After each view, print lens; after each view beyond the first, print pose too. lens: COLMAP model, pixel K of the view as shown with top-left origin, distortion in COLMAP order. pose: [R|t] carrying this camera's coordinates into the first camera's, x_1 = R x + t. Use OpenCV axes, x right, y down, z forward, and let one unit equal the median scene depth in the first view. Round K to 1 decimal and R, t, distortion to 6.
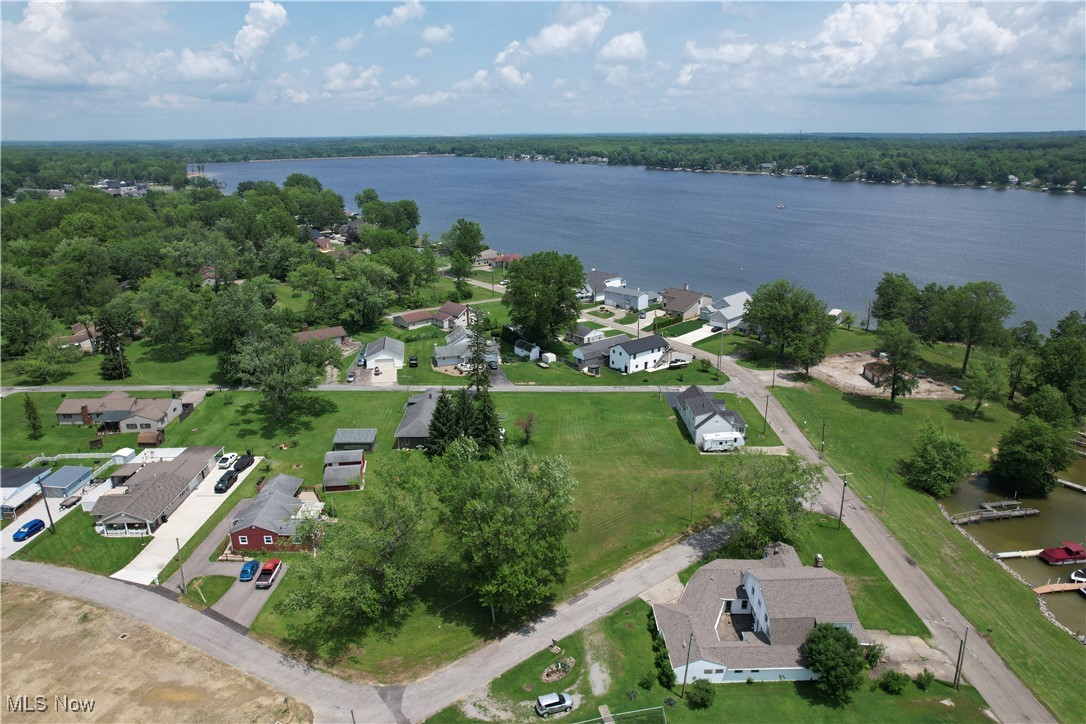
lens RADIAL K [[697.3, 0, 543.0], [0, 697.3, 362.0], [0, 0, 1]] dist [-0.081923, 0.077359]
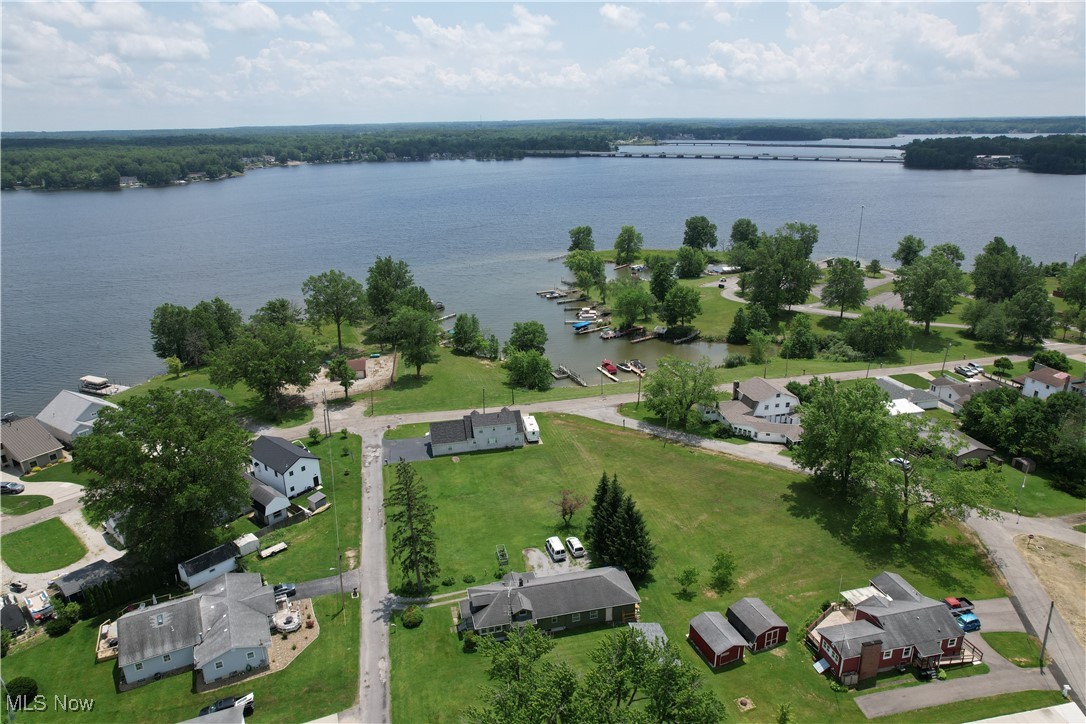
lens RADIAL K [[697.3, 0, 543.0], [0, 697.3, 362.0], [0, 0, 1]] dist [-0.081923, 0.077359]
pose [[-0.206290, -0.313244, 0.926996, -0.600050], [0.326150, 0.871185, 0.366965, -0.306592], [-0.922535, 0.378041, -0.077552, 0.828926]]
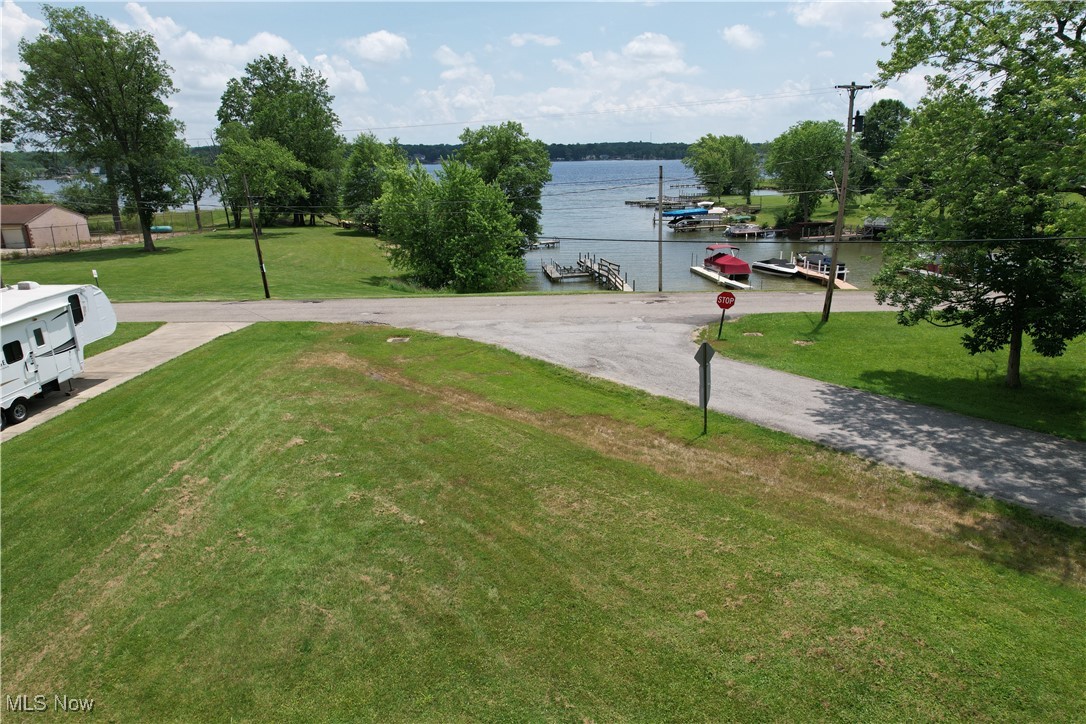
lens RADIAL K [[697.3, 0, 543.0], [0, 697.3, 362.0], [0, 0, 1]] dist [-0.081923, 0.077359]
pose [[0.032628, -0.282362, 0.958753, 0.096402], [0.333456, 0.907376, 0.255883, 0.095503], [-0.942201, 0.311353, 0.123761, 0.700001]]
